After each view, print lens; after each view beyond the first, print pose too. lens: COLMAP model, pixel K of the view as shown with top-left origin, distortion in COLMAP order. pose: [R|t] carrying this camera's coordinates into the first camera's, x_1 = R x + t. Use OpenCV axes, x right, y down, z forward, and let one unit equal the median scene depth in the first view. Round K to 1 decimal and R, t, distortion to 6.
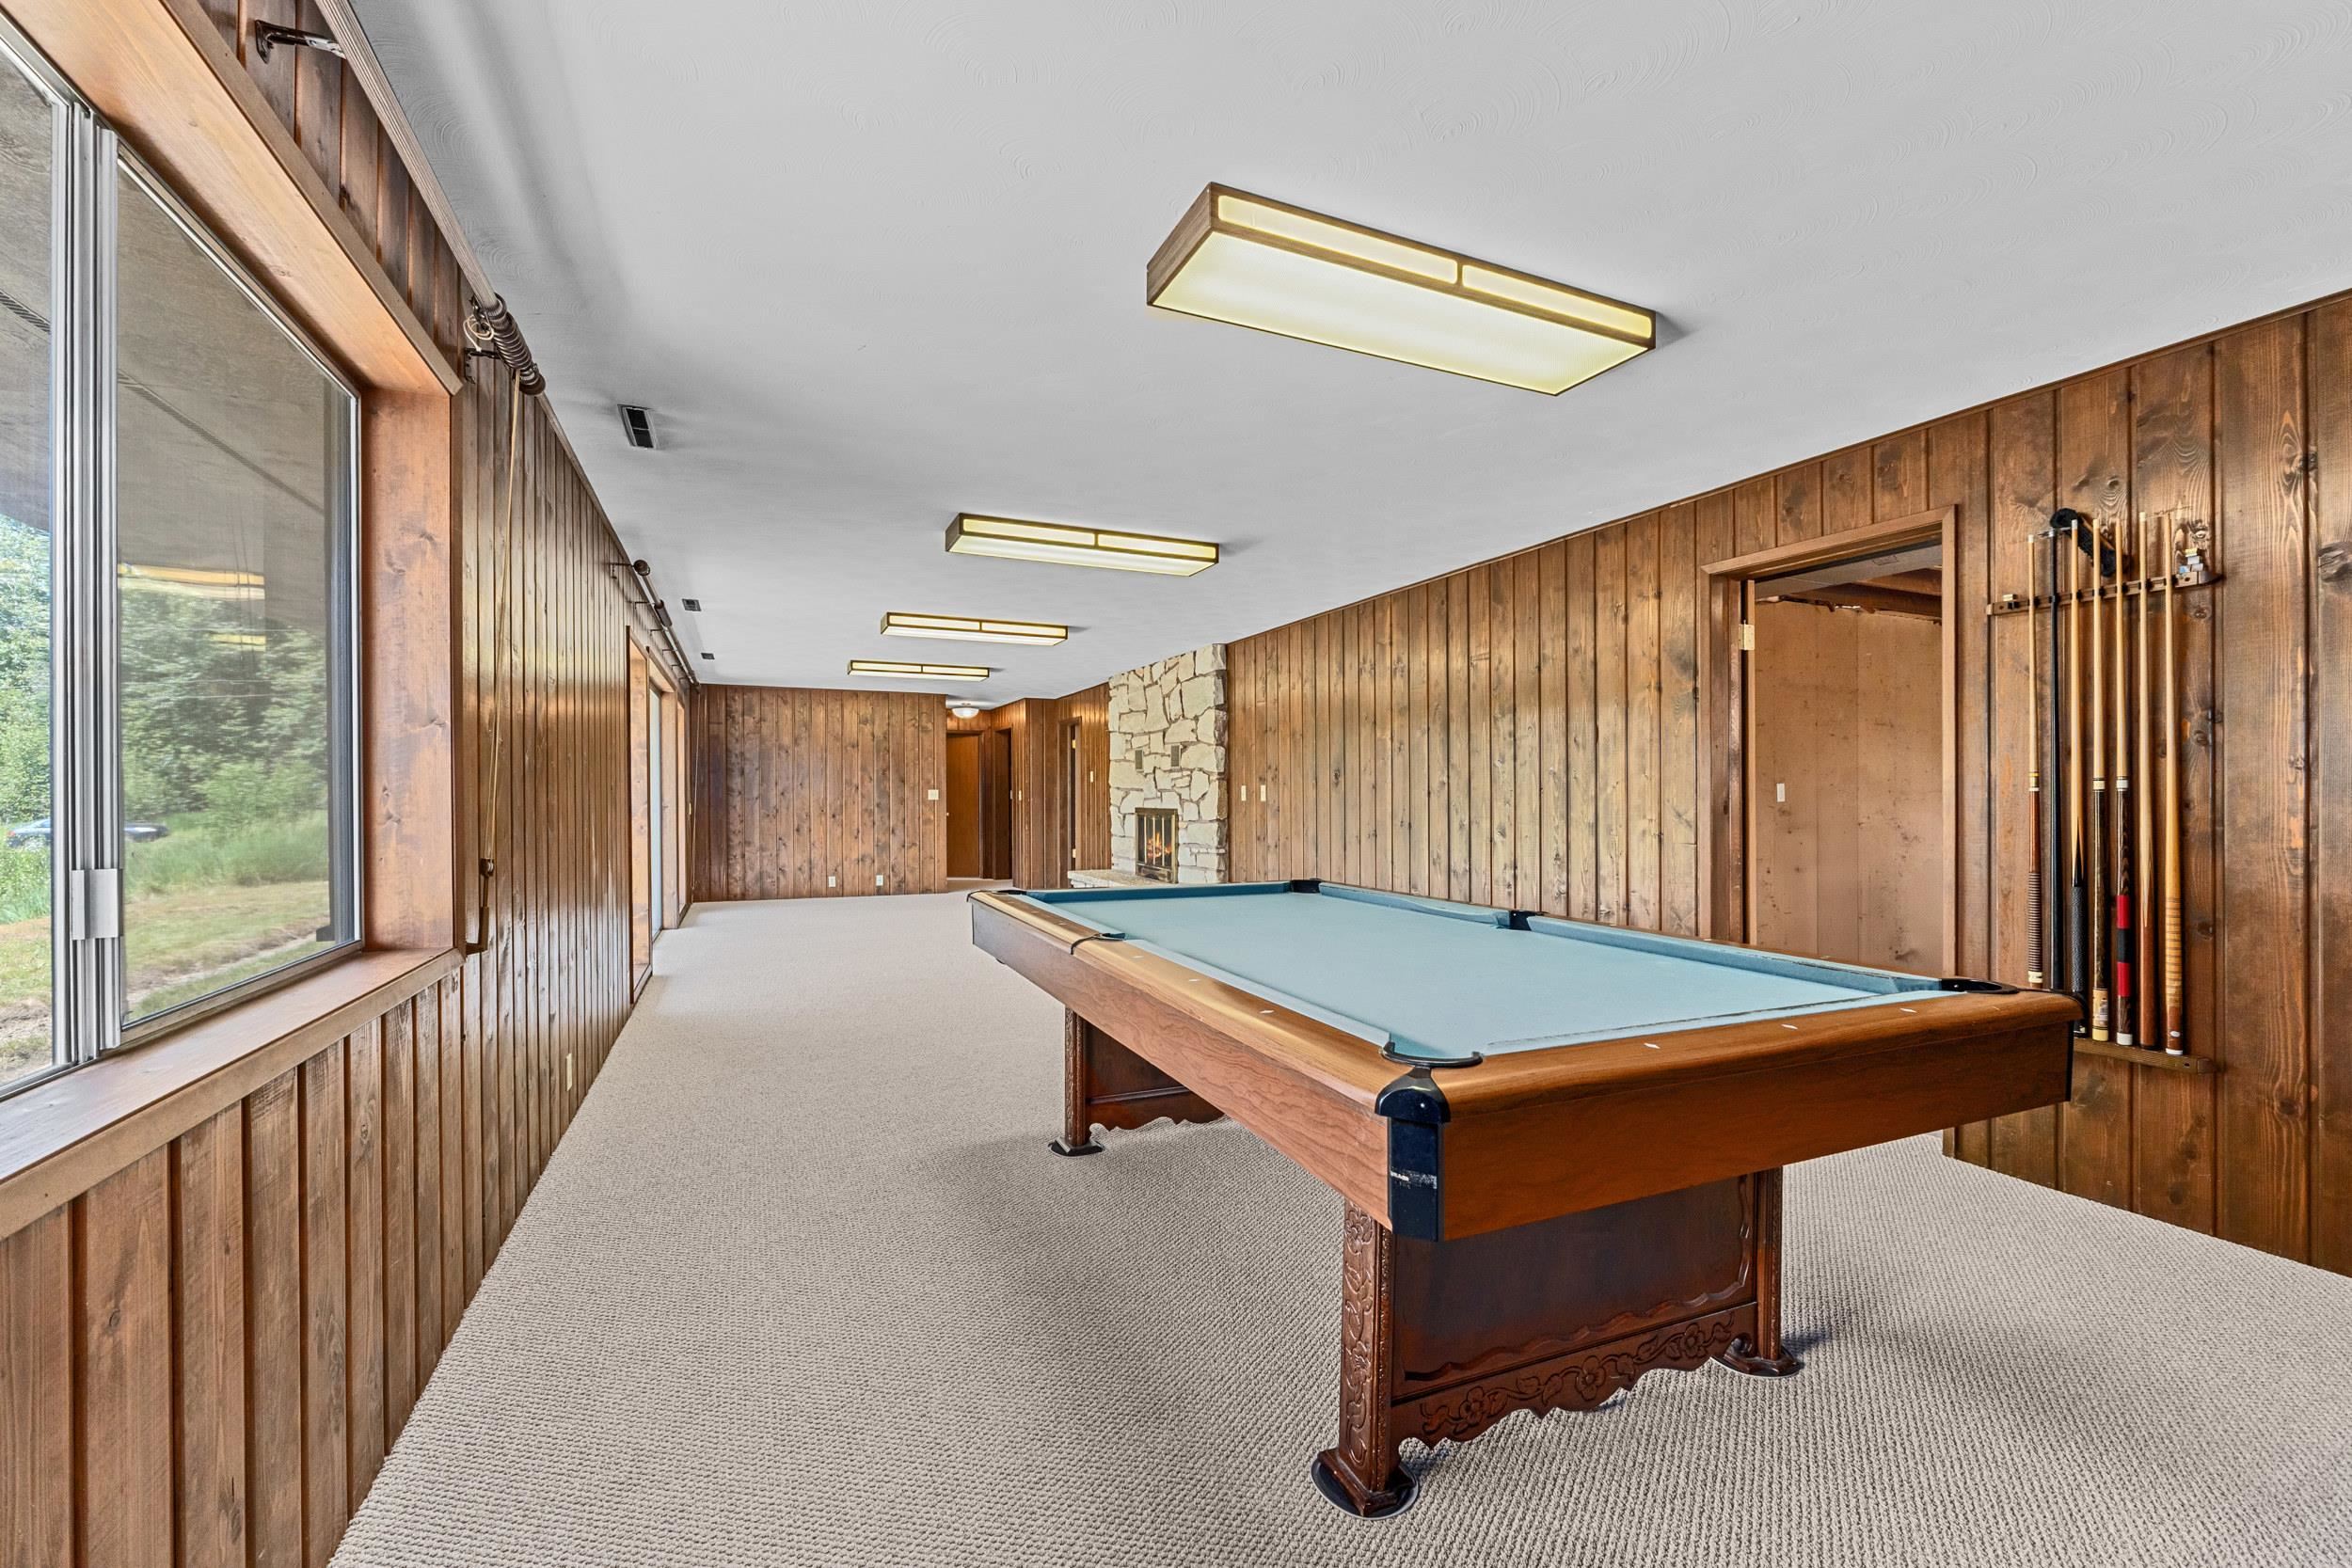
lens RADIAL K [[985.3, 0, 1177.9], [0, 985.3, 793.3], [0, 0, 1]] dist [-0.003495, -0.000960]
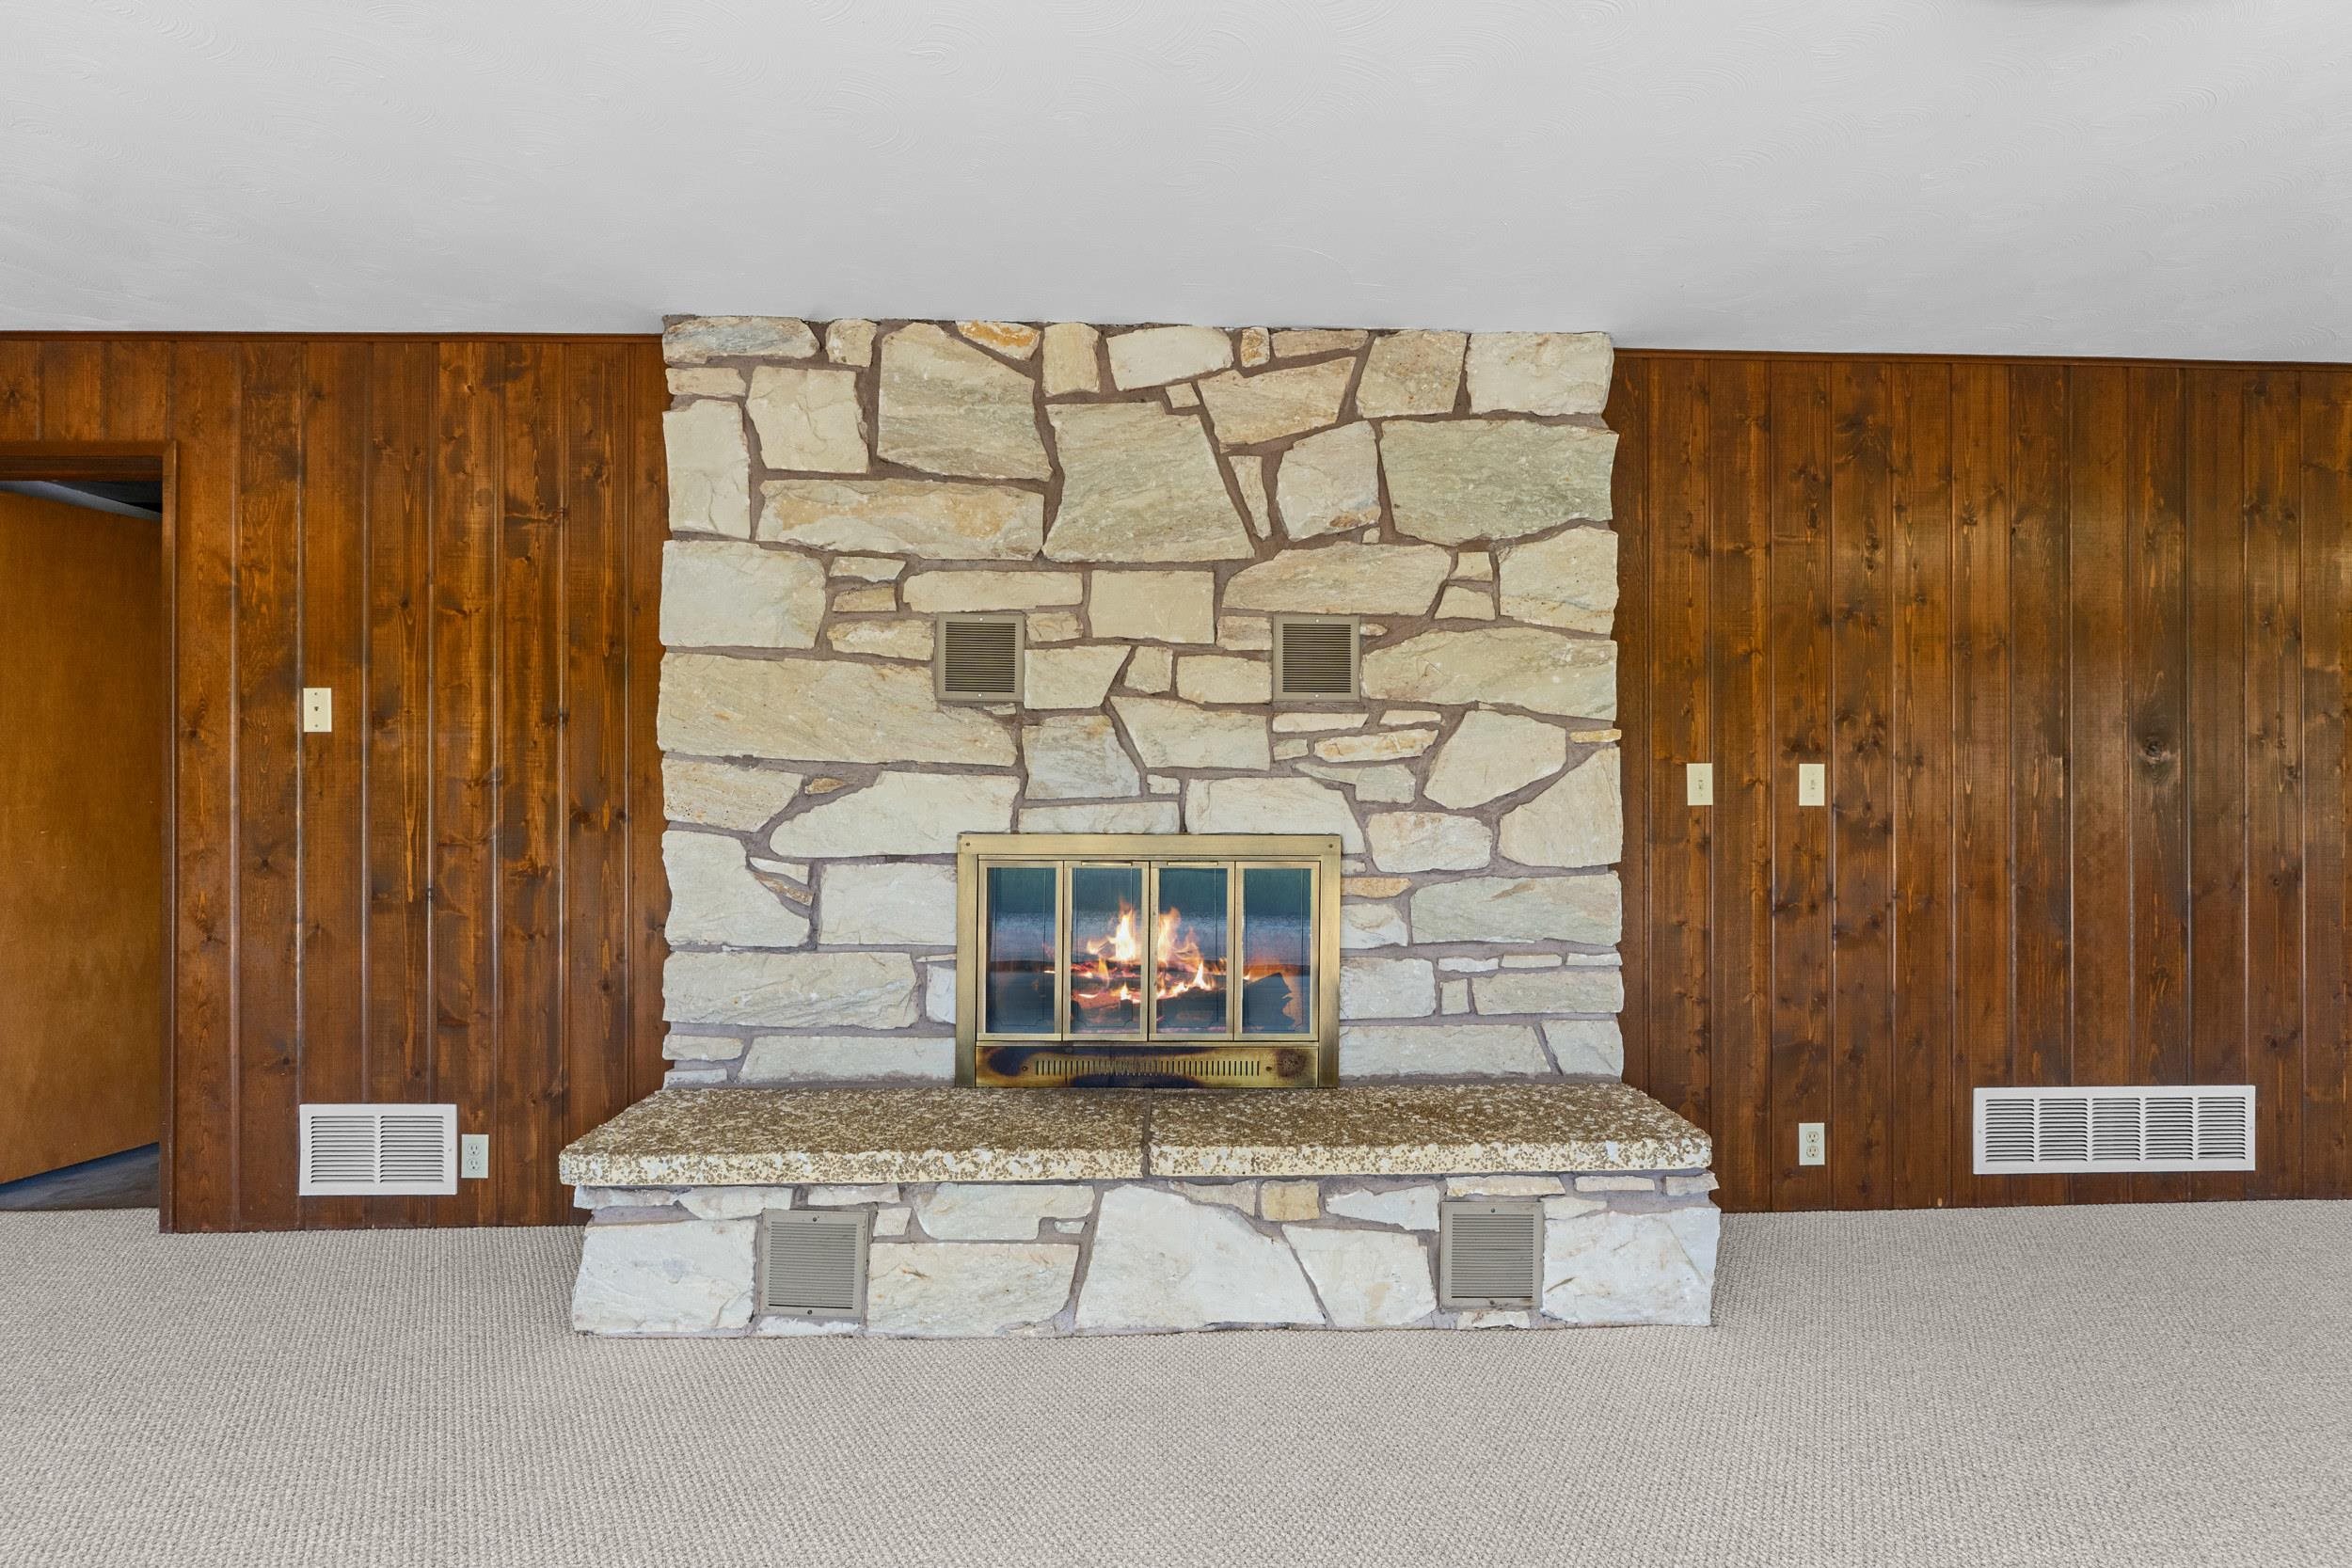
lens RADIAL K [[985.3, 0, 1176.0], [0, 985.3, 780.4], [0, 0, 1]] dist [-0.003495, -0.000960]
pose [[0.379784, 0.016256, 0.924932, -0.289535], [-0.003002, 0.999862, -0.016341, 0.004045], [-0.925070, 0.003430, 0.379781, 0.911474]]
